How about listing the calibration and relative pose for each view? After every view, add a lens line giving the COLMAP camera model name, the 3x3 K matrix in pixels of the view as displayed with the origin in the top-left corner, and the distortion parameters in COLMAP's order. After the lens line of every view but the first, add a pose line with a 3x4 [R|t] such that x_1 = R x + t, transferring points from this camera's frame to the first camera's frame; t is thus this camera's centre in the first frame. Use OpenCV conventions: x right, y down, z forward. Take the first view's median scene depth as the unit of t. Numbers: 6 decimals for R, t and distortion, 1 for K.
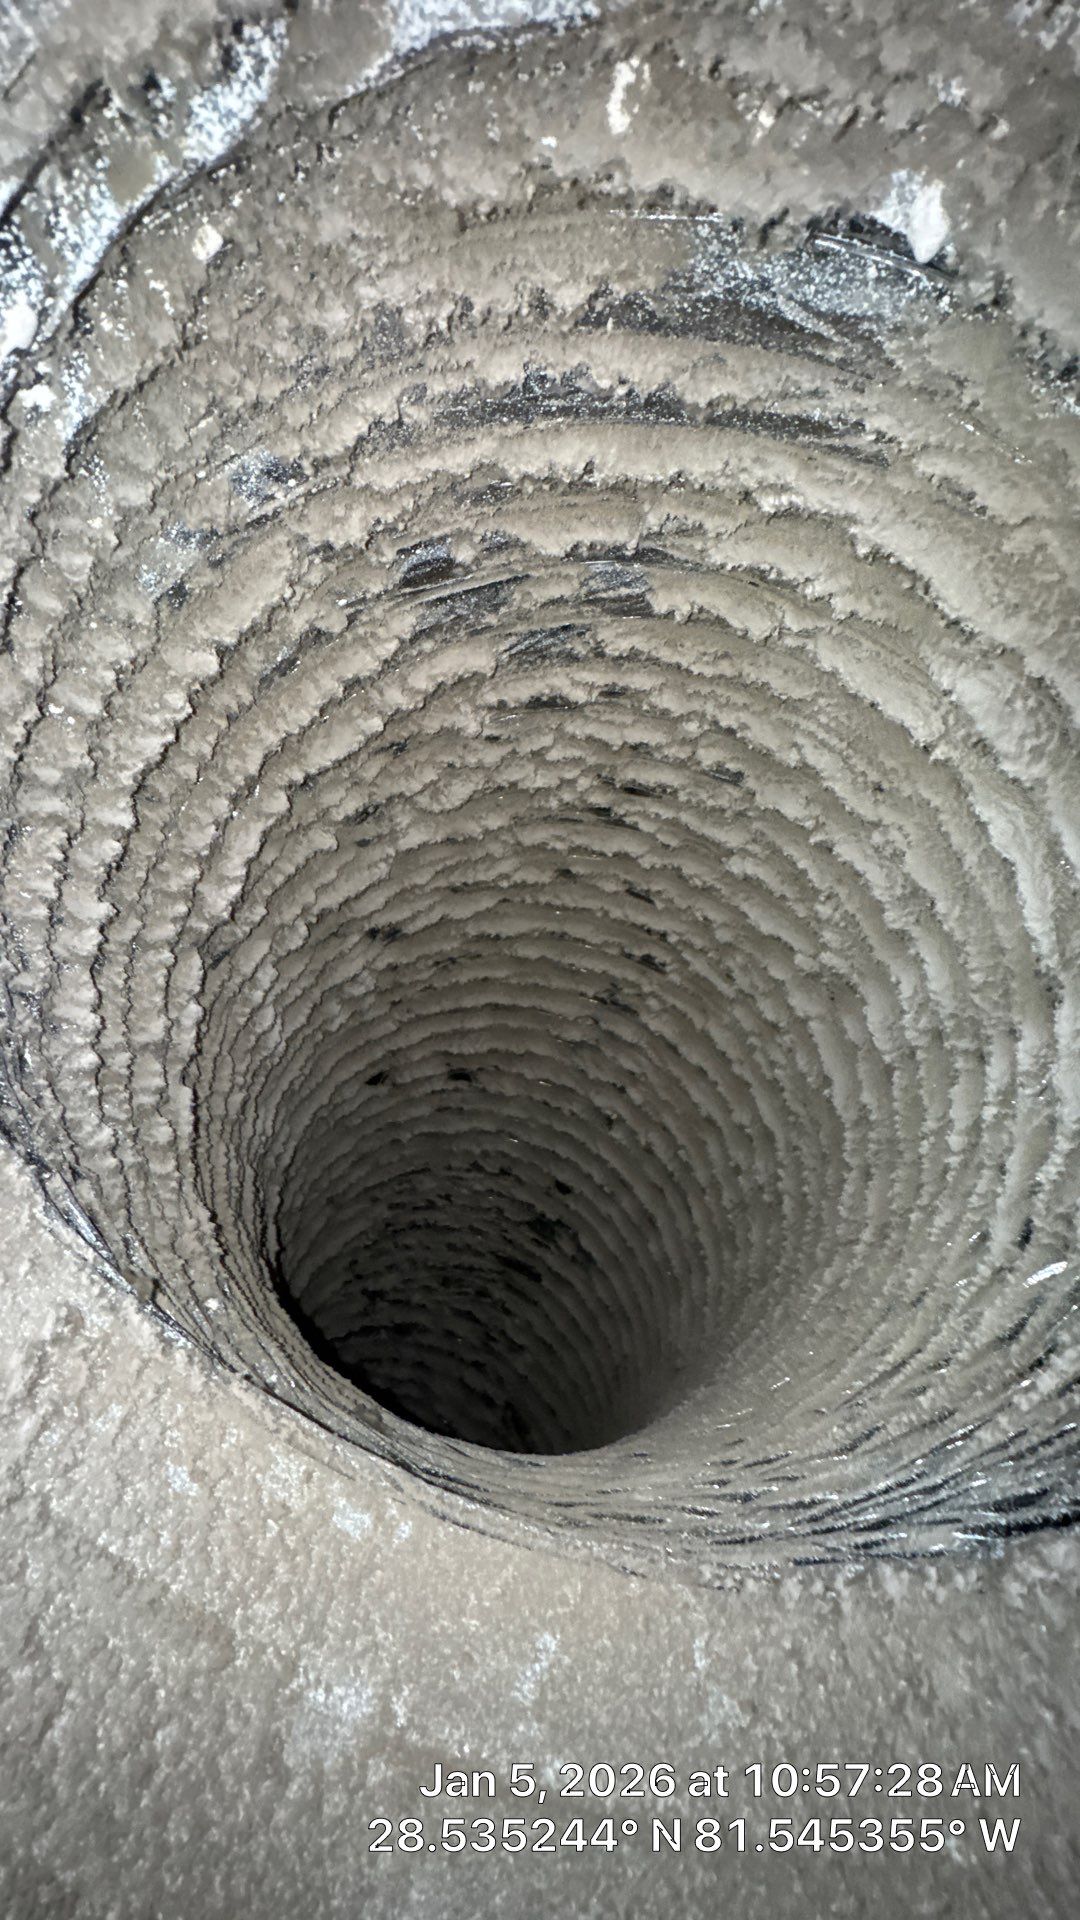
lens RADIAL K [[766.1, 0, 538.6], [0, 766.1, 956.9], [0, 0, 1]] dist [-0.001837, -0.000245]
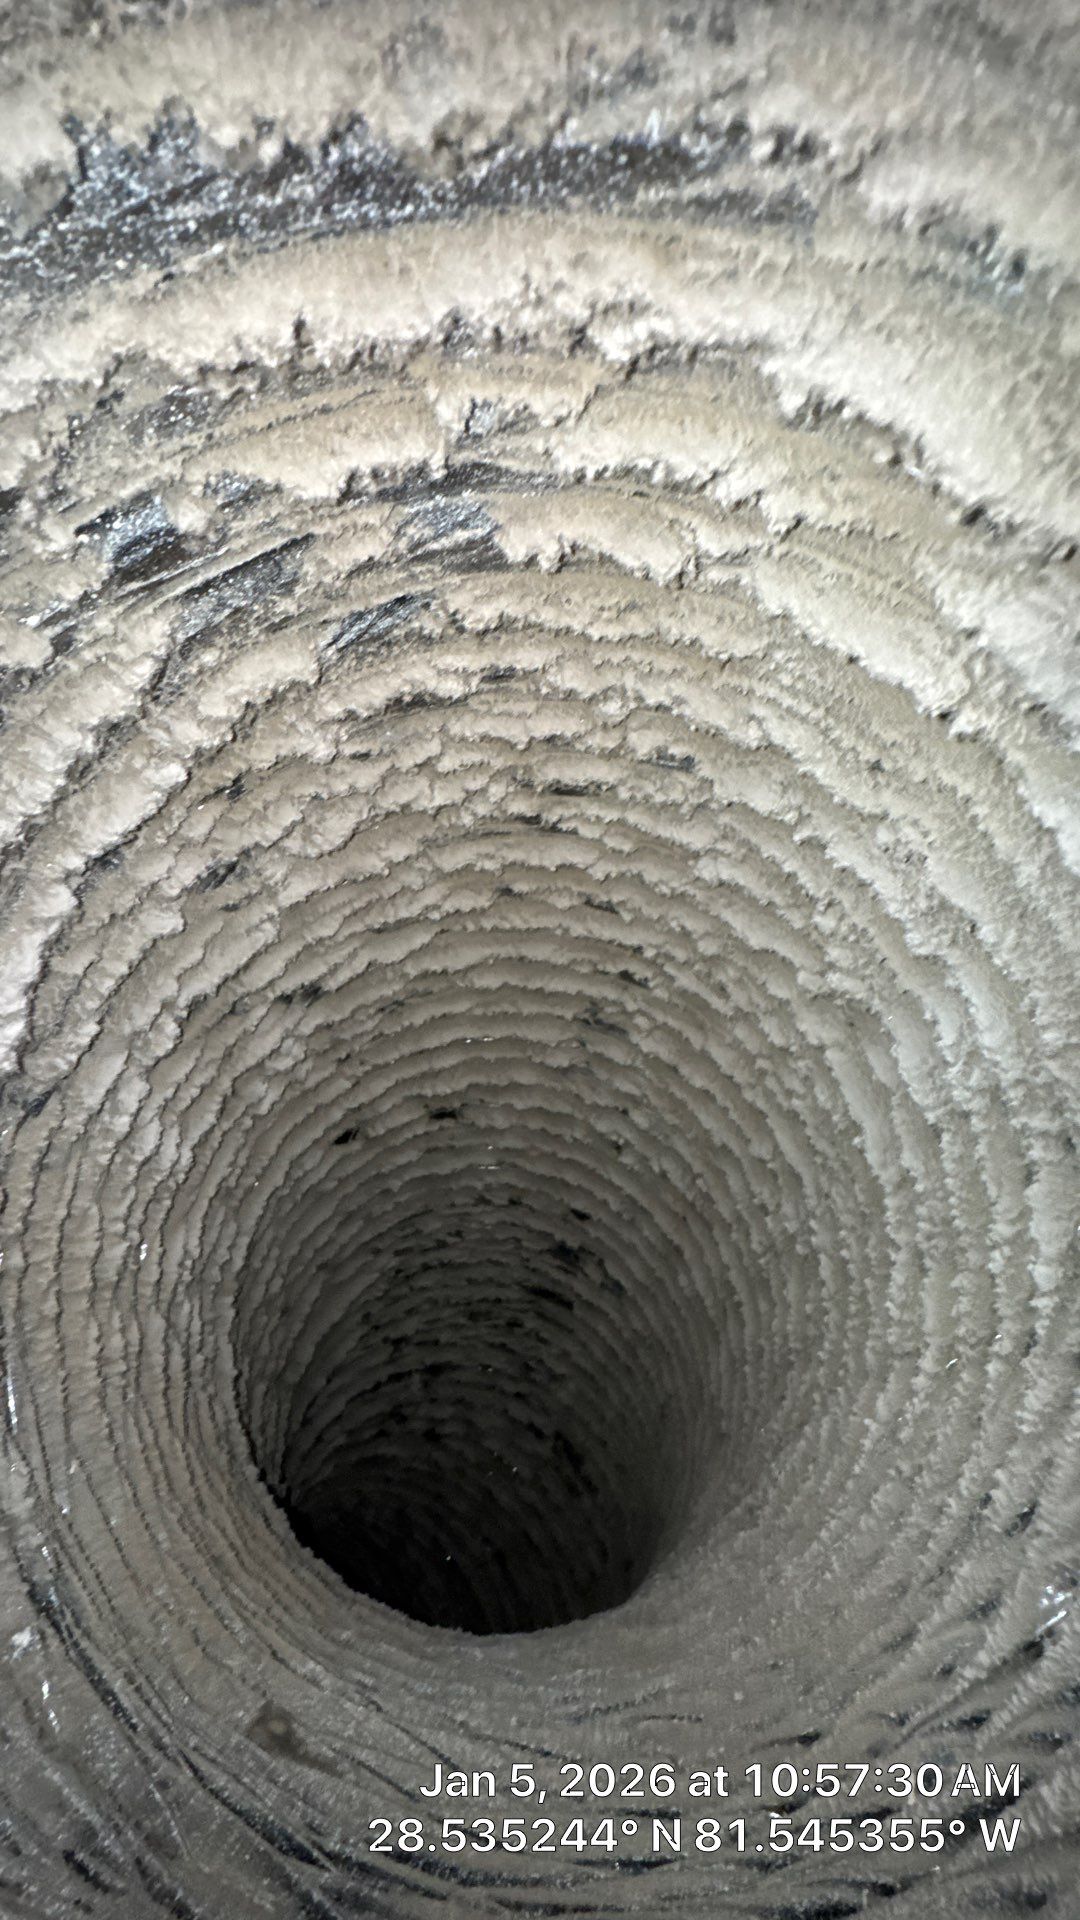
lens RADIAL K [[766.9, 0, 540.3], [0, 766.9, 958.6], [0, 0, 1]] dist [-0.004651, 0.000350]
pose [[0.990219, -0.134113, -0.038466, 0.136335], [0.136266, 0.988838, 0.060261, -0.124619], [0.029955, -0.064914, 0.997441, 0.270492]]
